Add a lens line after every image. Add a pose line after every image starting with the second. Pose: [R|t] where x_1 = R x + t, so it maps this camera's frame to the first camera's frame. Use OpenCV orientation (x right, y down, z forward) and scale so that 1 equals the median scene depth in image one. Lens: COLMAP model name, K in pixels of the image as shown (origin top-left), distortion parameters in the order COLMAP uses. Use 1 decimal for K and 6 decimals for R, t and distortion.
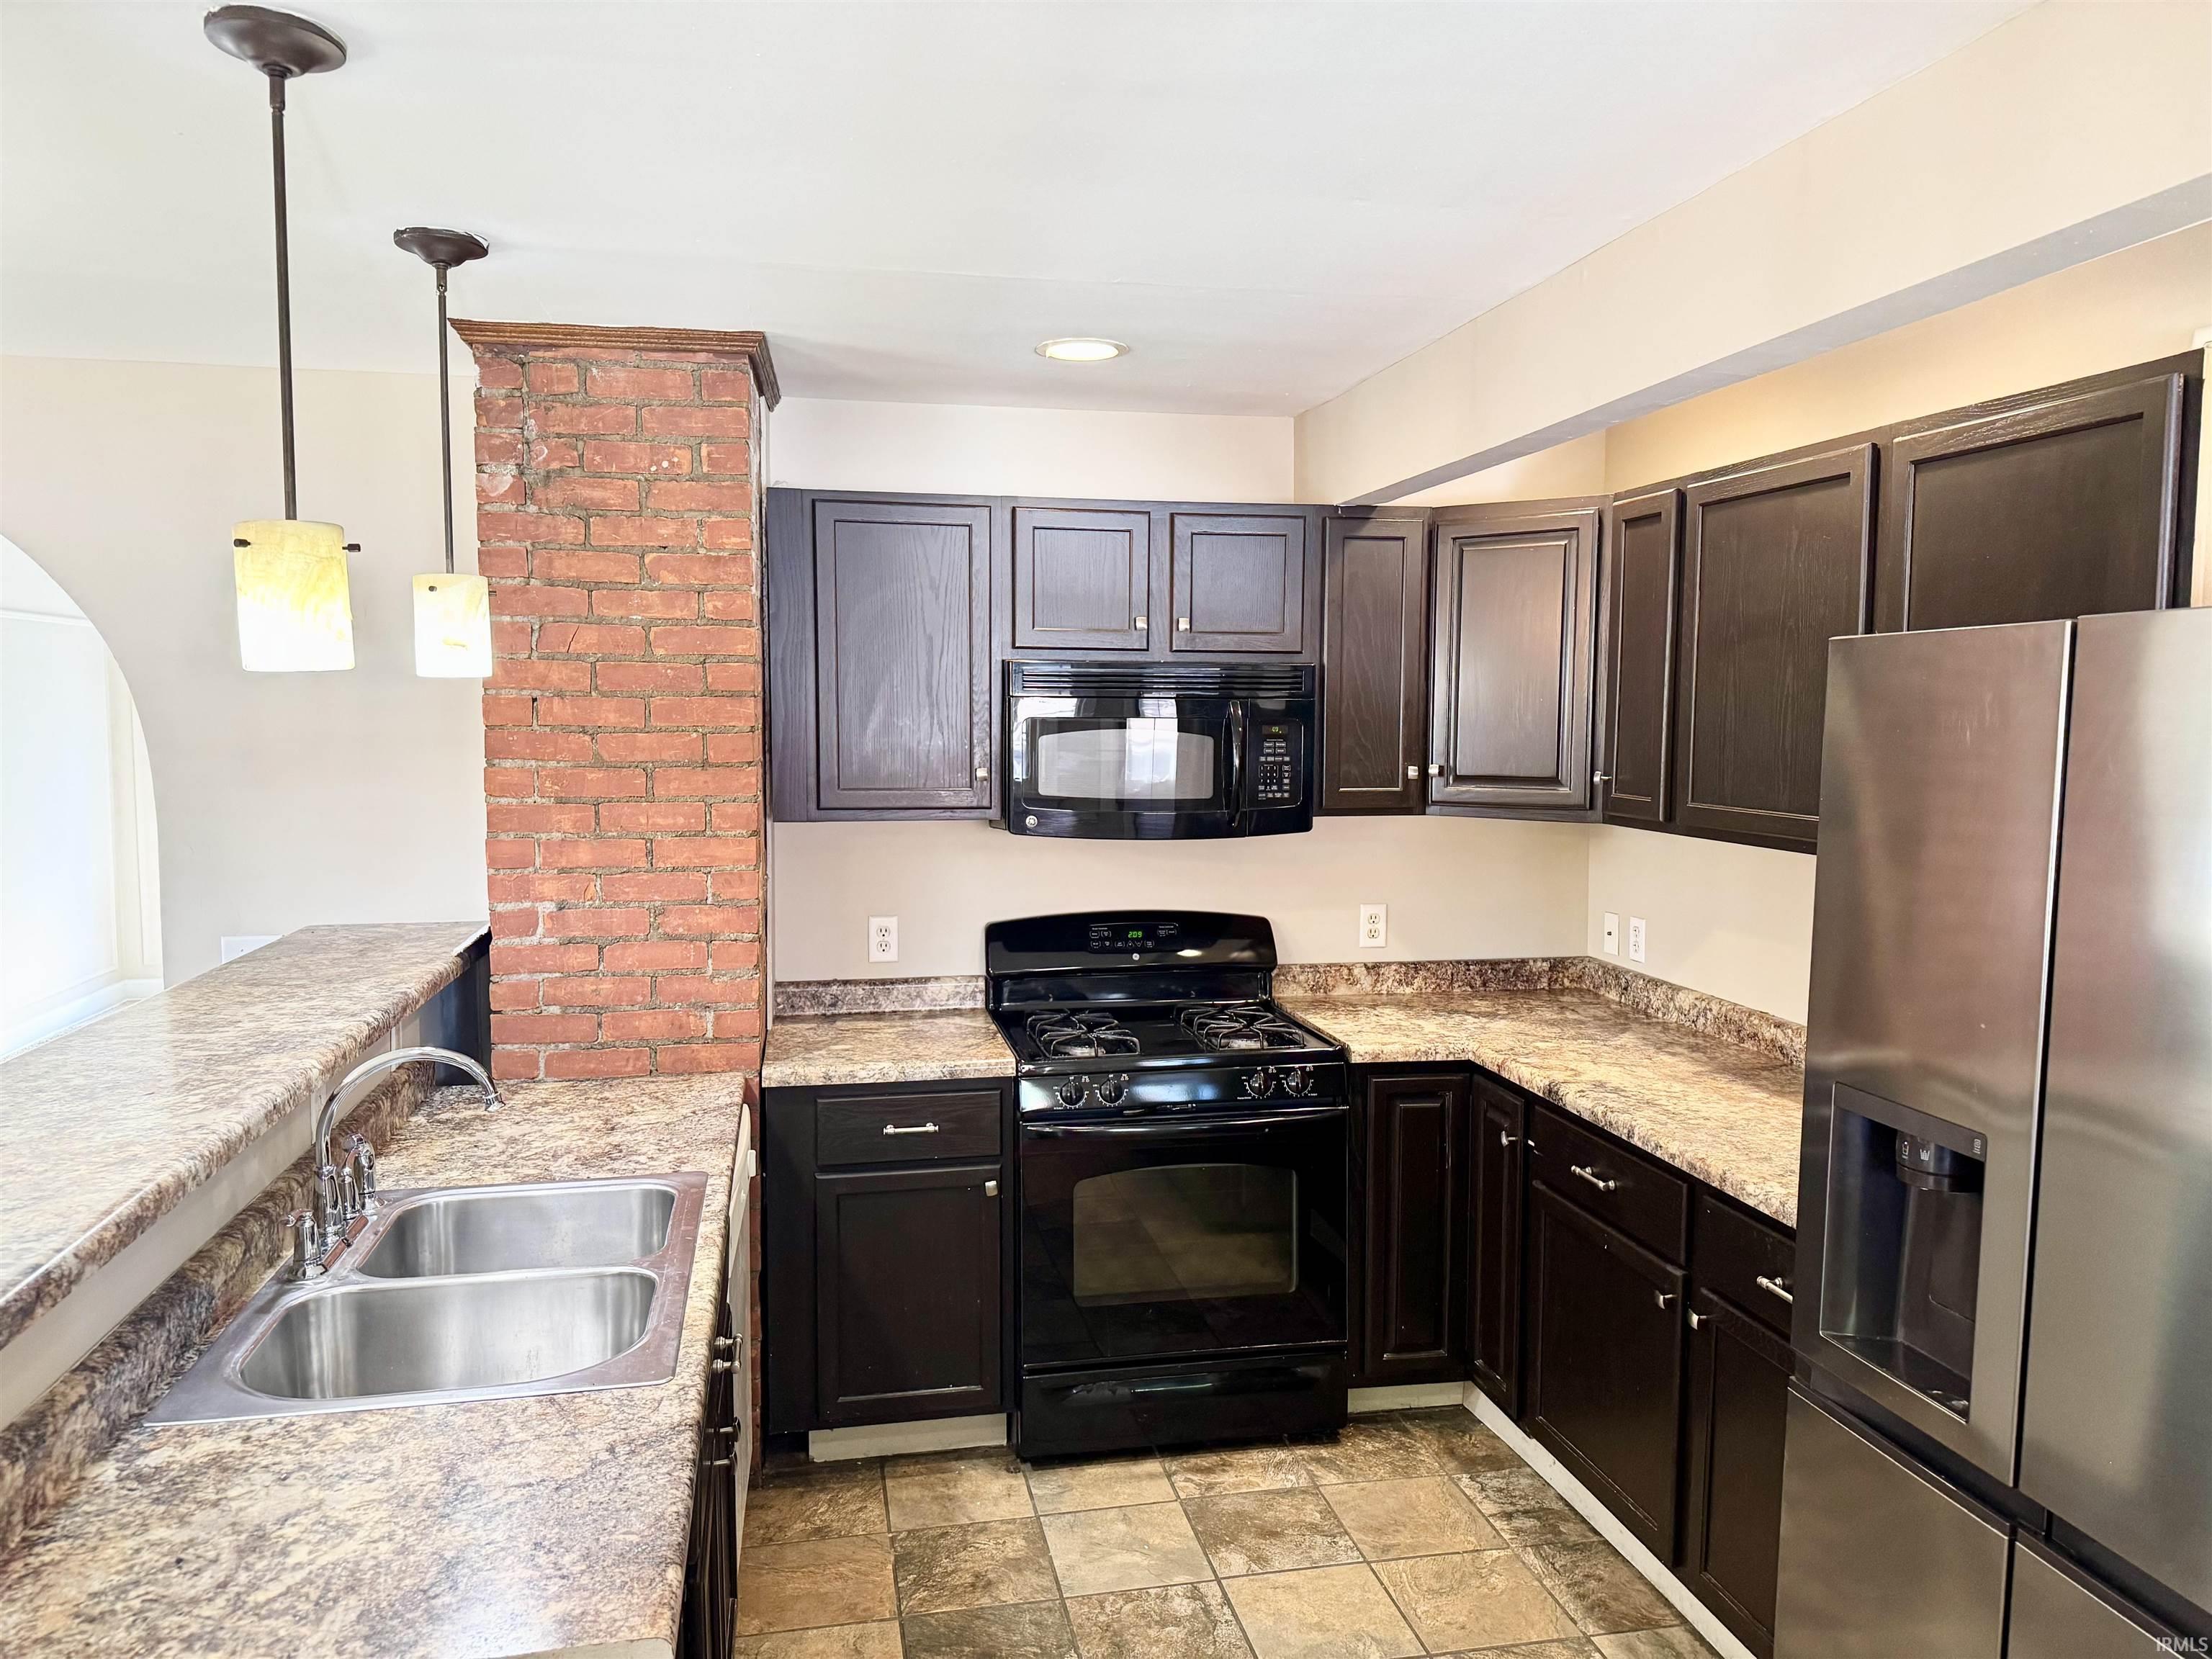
lens RADIAL K [[1581.8, 0, 1105.0], [0, 1581.8, 835.8], [0, 0, 1]] dist [0.033493, -0.012736]
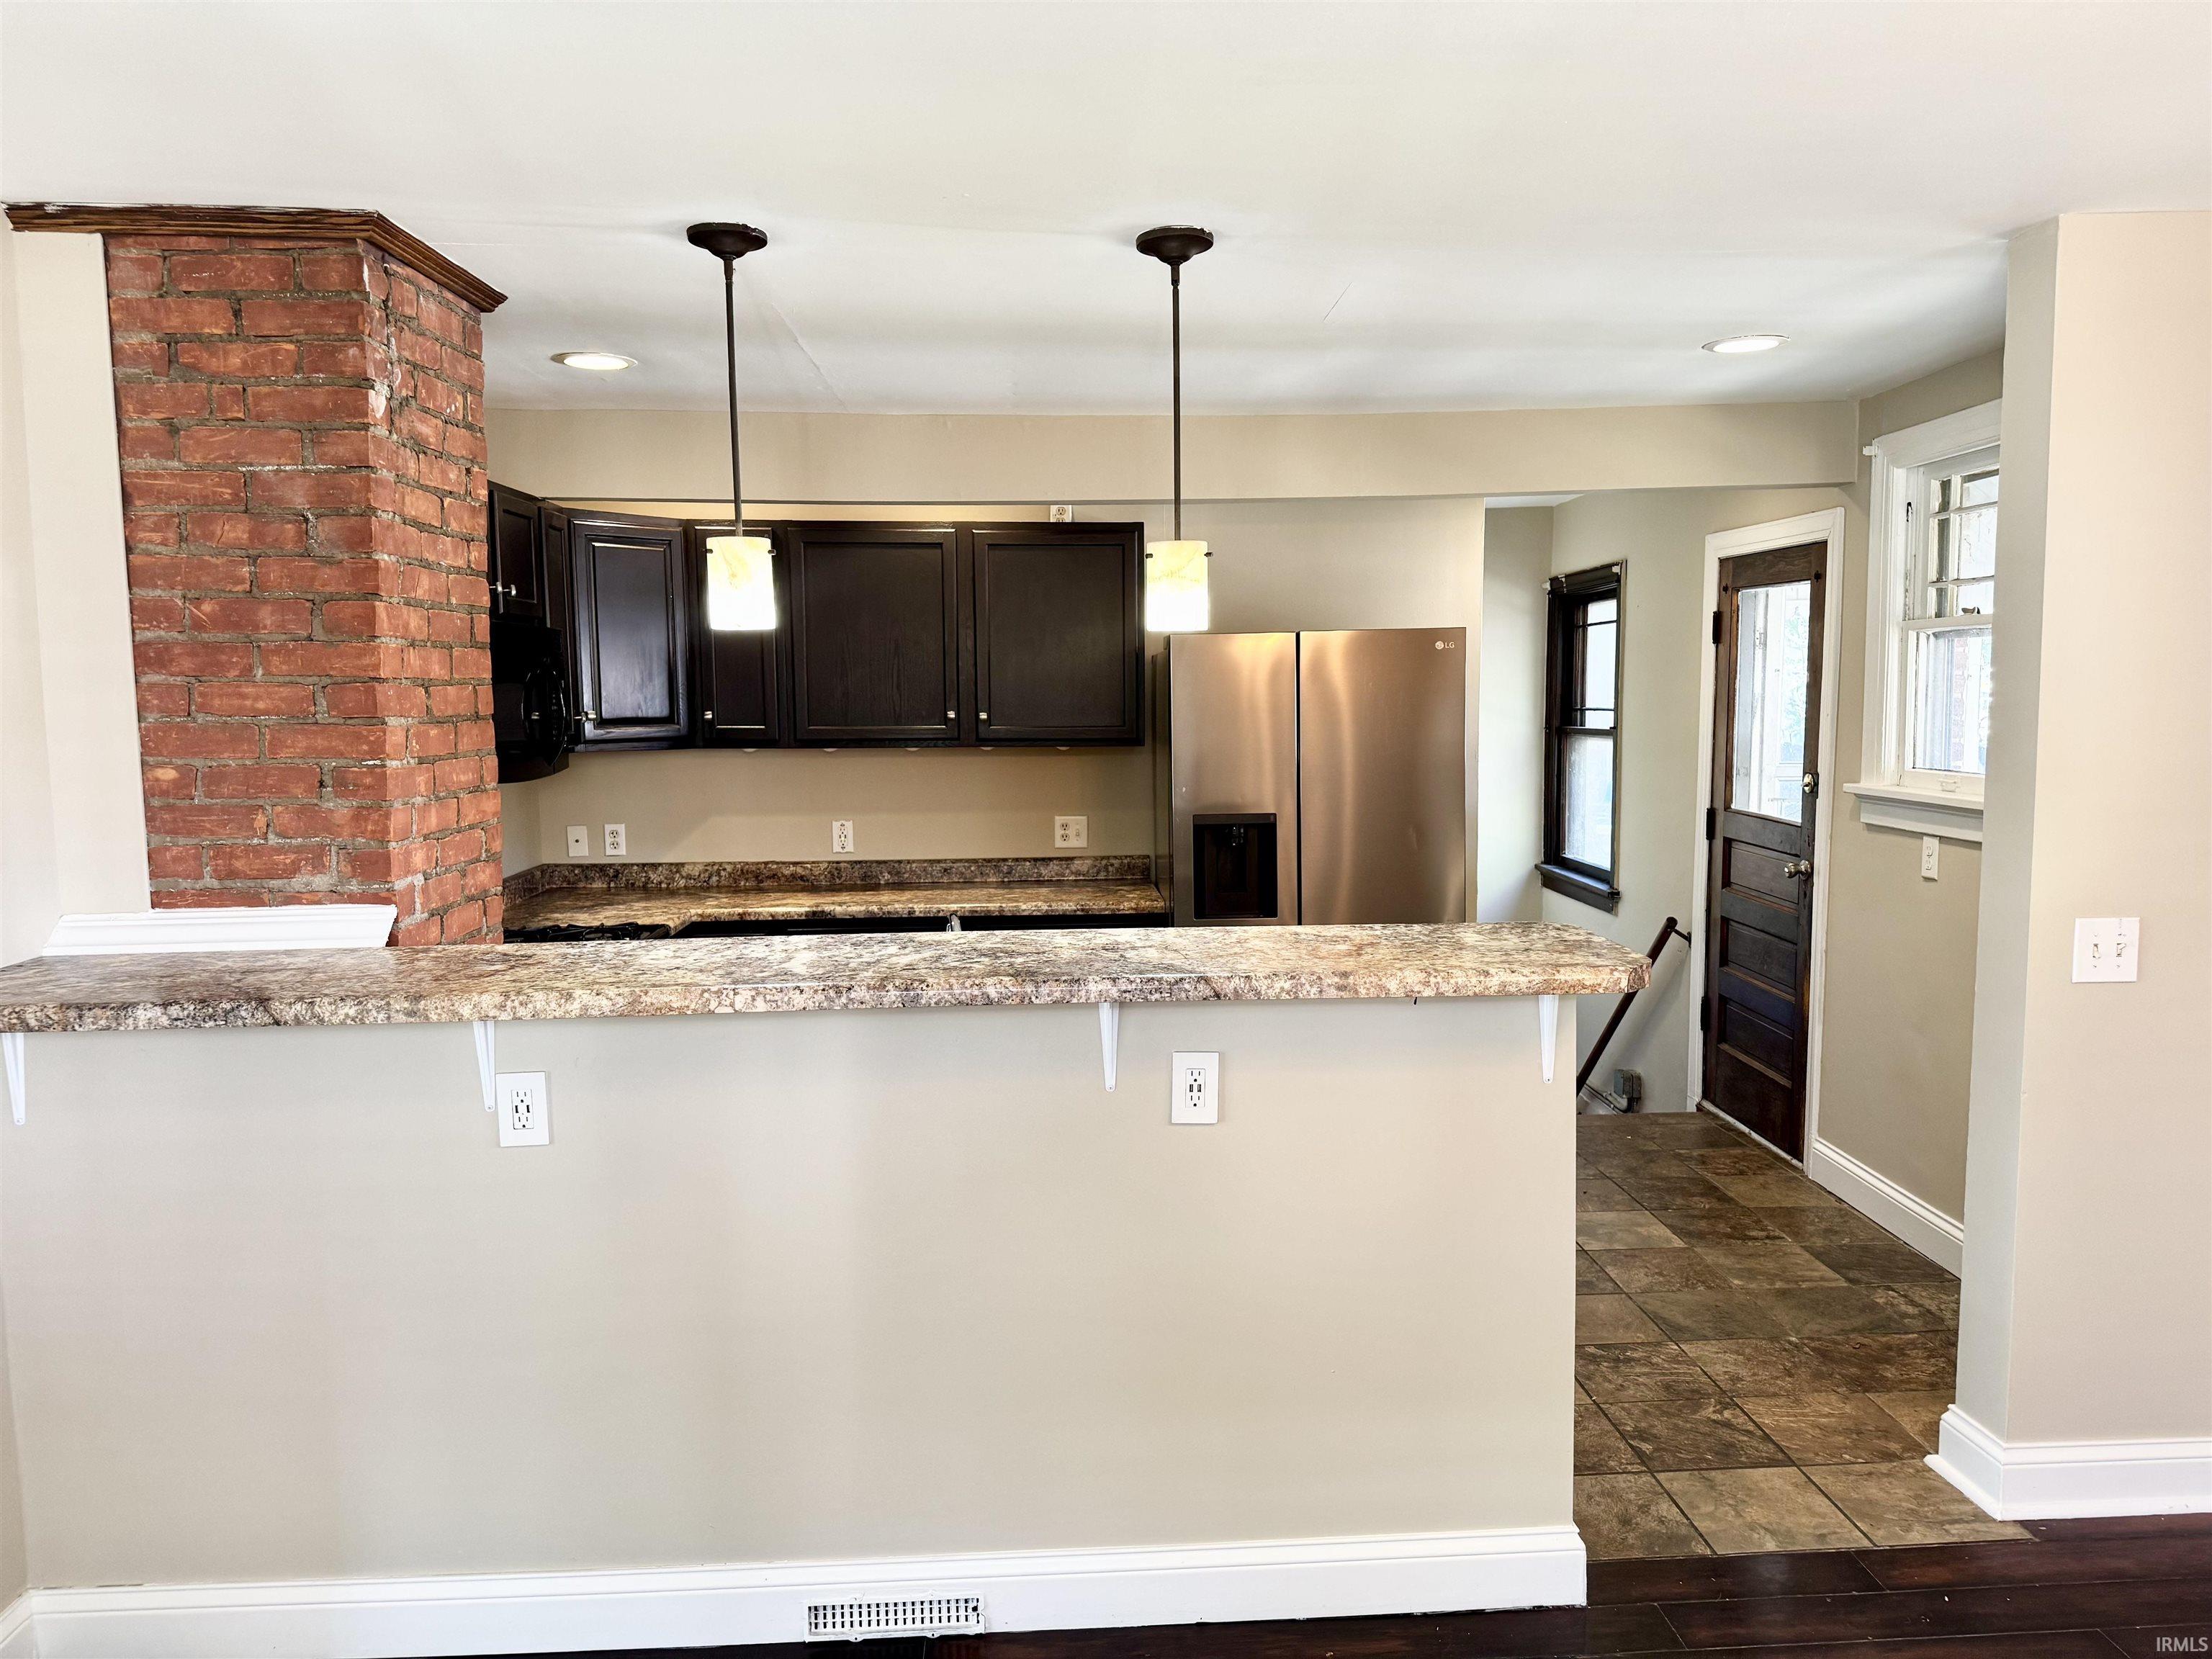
lens RADIAL K [[1581.8, 0, 1088.0], [0, 1581.8, 825.1], [0, 0, 1]] dist [0.033493, -0.012736]
pose [[0.145695, -0.090841, 0.985150, -1.008305], [0.093153, 0.992611, 0.077753, -0.016770], [-0.984934, 0.080441, 0.153081, 0.409571]]
